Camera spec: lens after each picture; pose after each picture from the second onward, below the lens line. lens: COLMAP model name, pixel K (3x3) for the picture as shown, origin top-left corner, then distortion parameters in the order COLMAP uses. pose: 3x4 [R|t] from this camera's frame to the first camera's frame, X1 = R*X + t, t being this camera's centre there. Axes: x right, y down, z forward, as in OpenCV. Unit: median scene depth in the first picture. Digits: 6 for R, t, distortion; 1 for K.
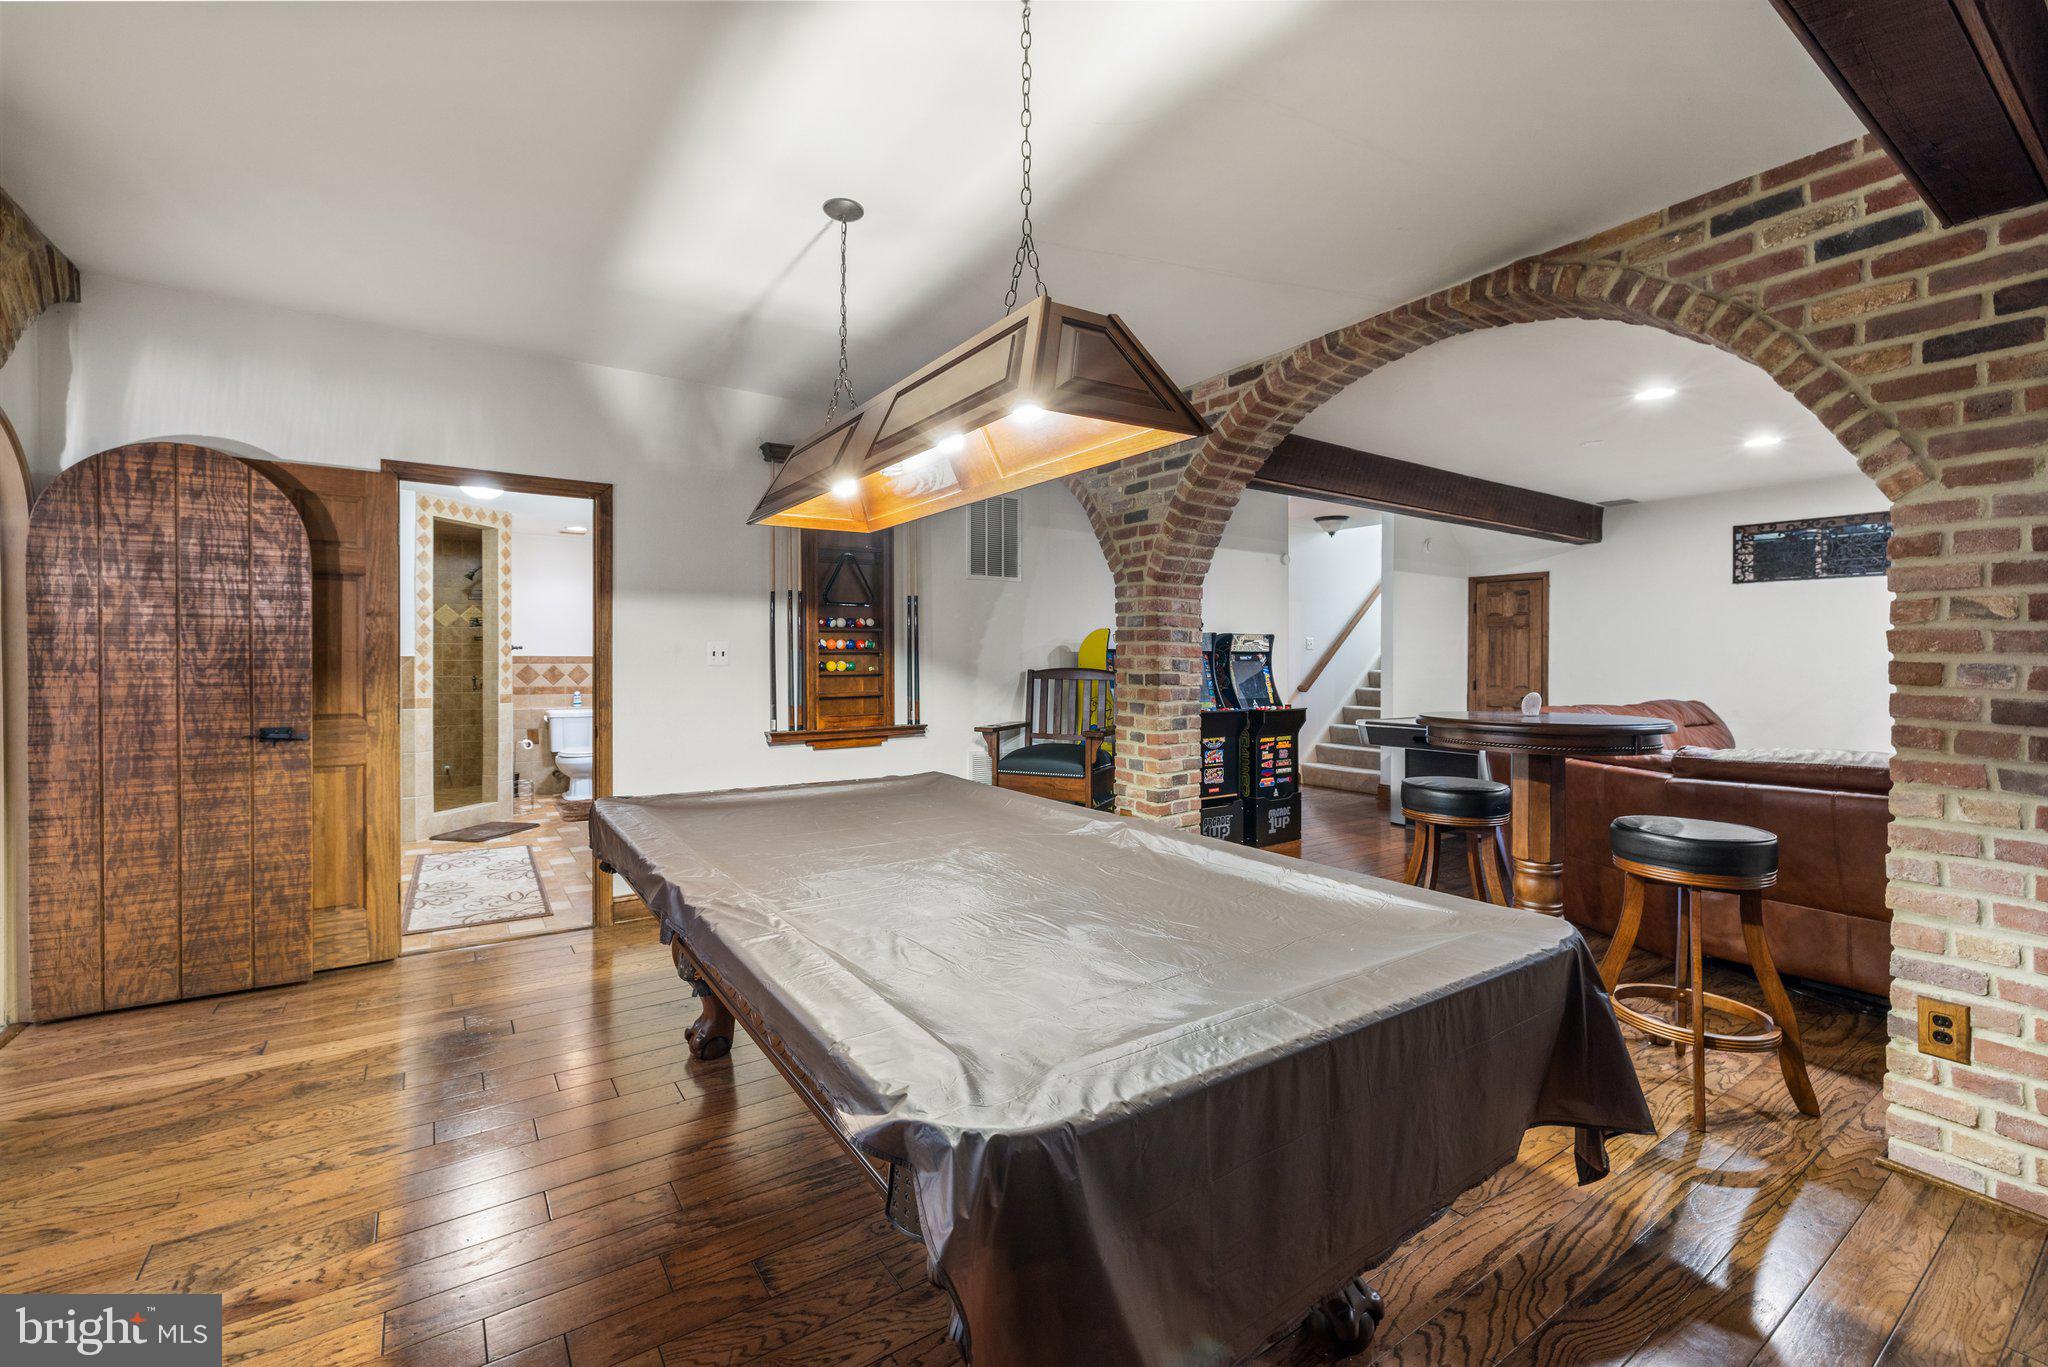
lens RADIAL K [[856.9, 0, 1016.7], [0, 856.9, 664.8], [0, 0, 1]] dist [-0.001321, -0.000147]
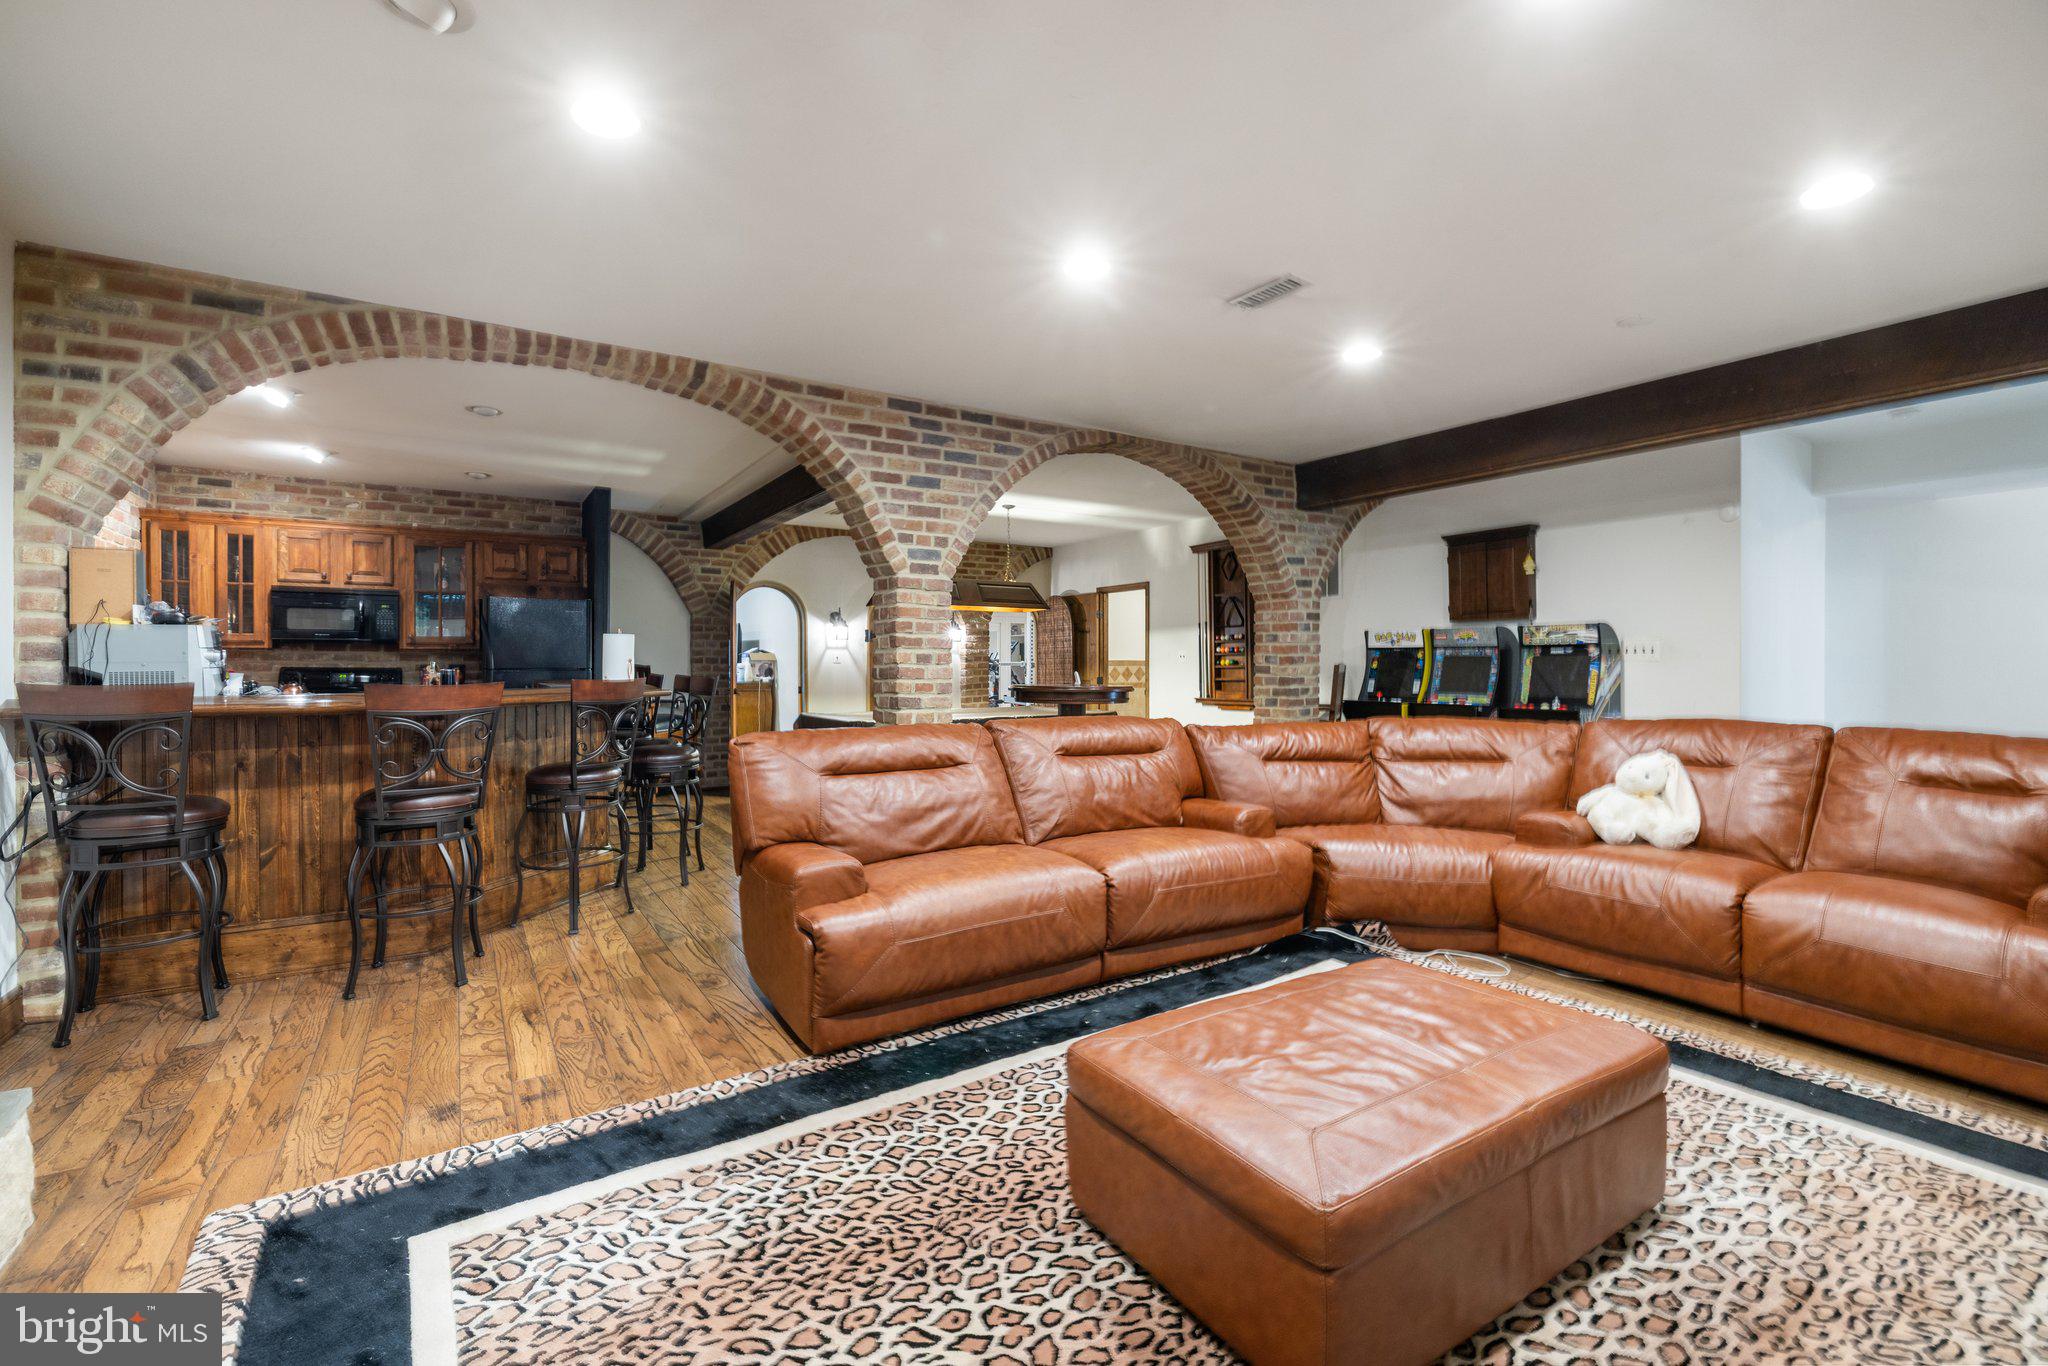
lens RADIAL K [[856.9, 0, 1016.7], [0, 856.9, 664.3], [0, 0, 1]] dist [-0.001321, -0.000147]
pose [[-0.023293, -0.007537, -0.999700, 2.057009], [-0.006865, 0.999949, -0.007379, 0.028751], [0.999705, 0.006691, -0.023344, 0.827855]]
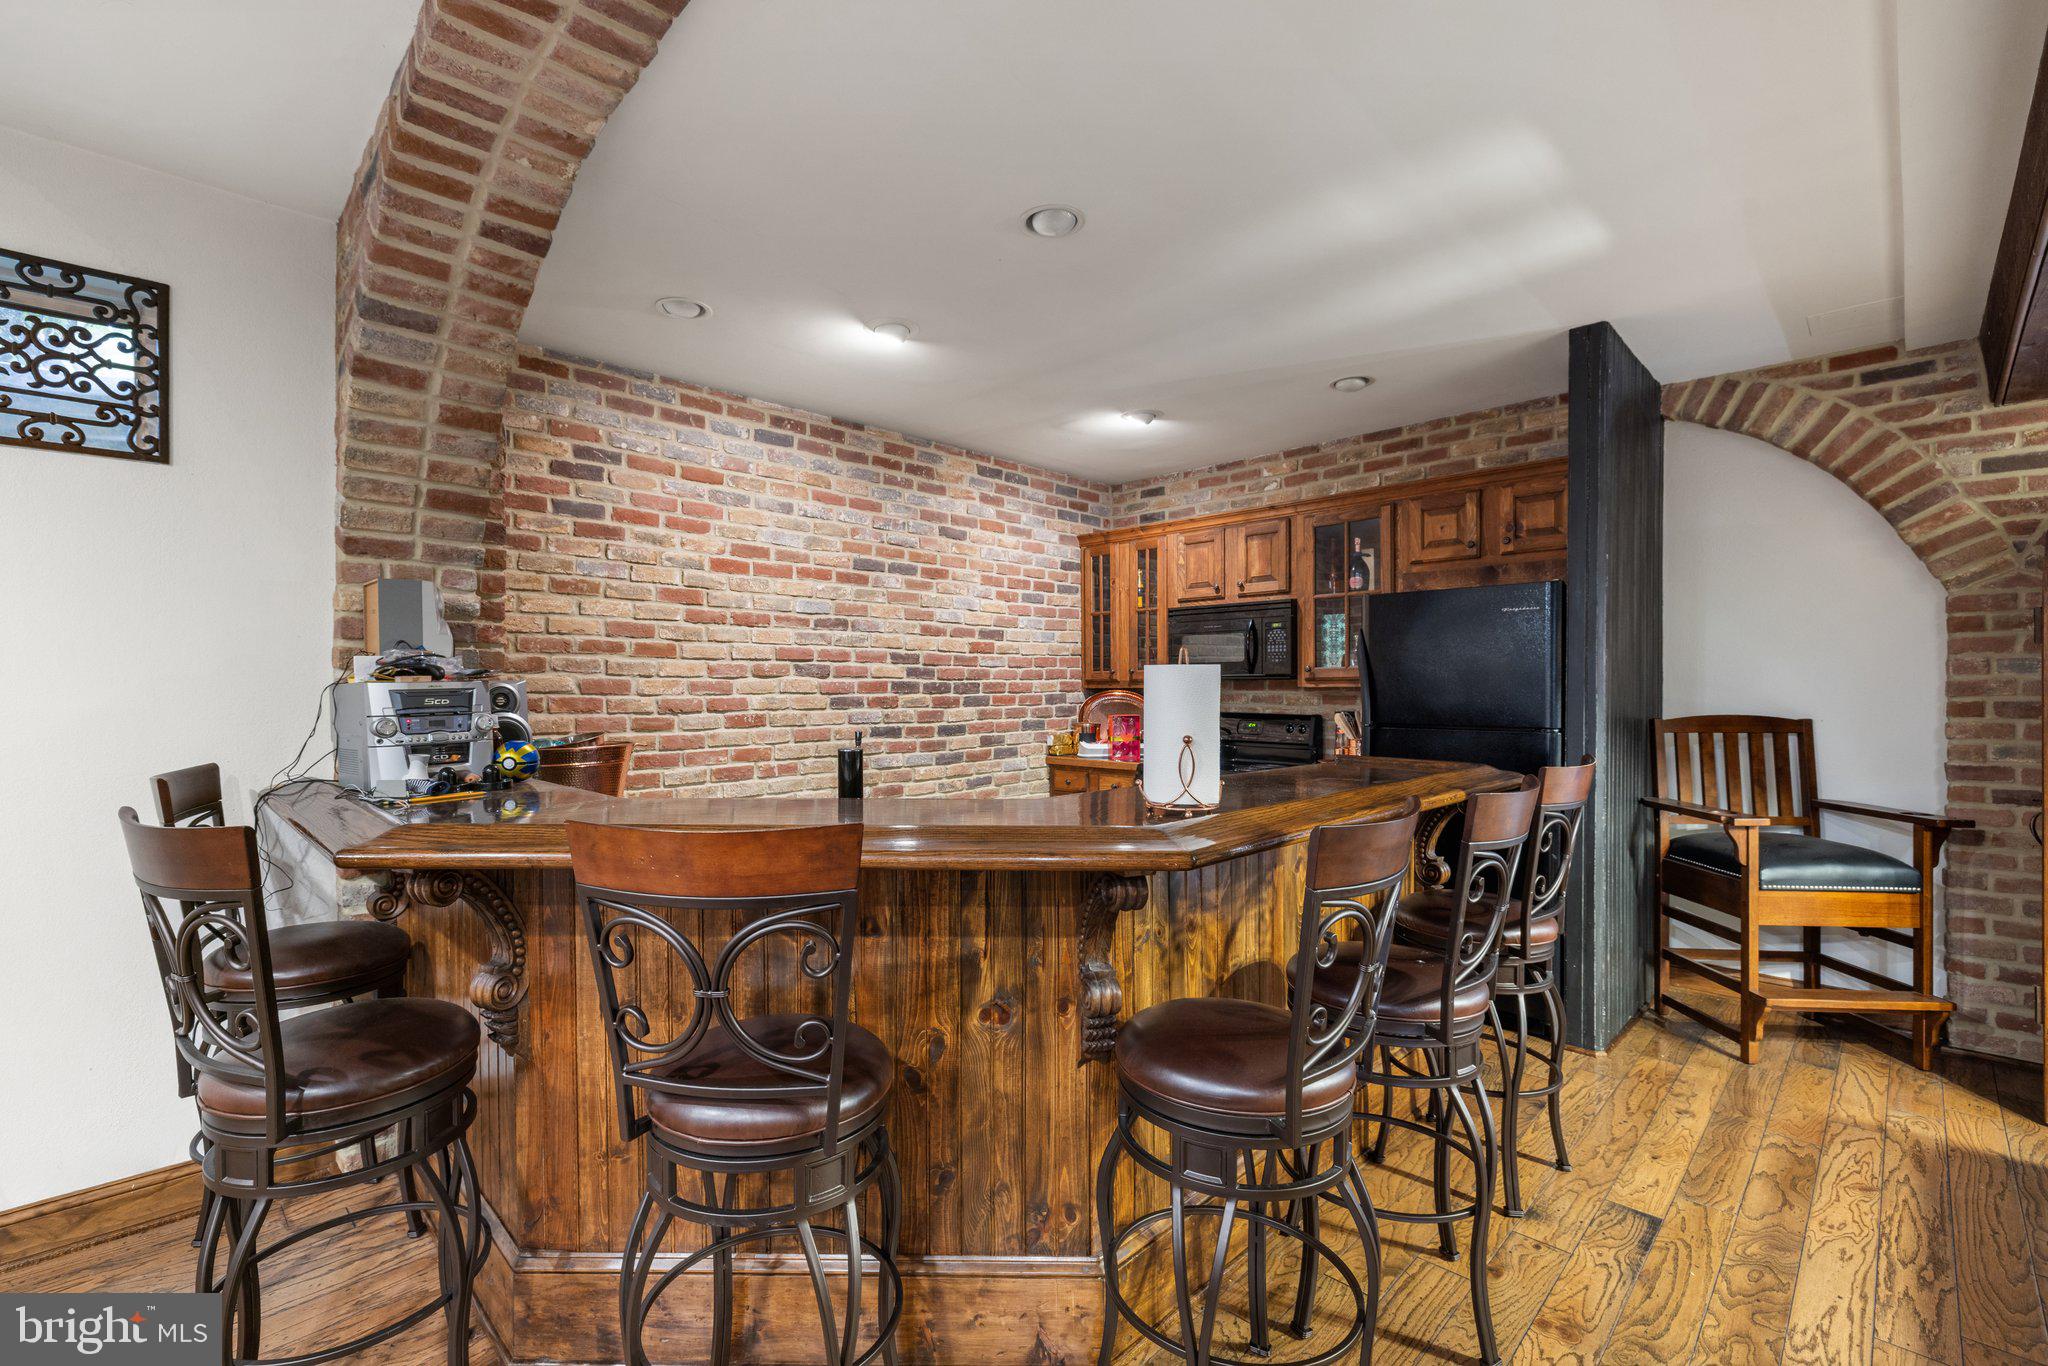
lens RADIAL K [[907.5, 0, 973.8], [0, 907.5, 687.7], [0, 0, 1]] dist [0.000313, -0.000094]
pose [[-0.986406, -0.006377, -0.164201, 0.878533], [-0.007387, 0.999957, 0.005541, -0.012705], [0.164159, 0.006679, -0.986411, 0.649974]]
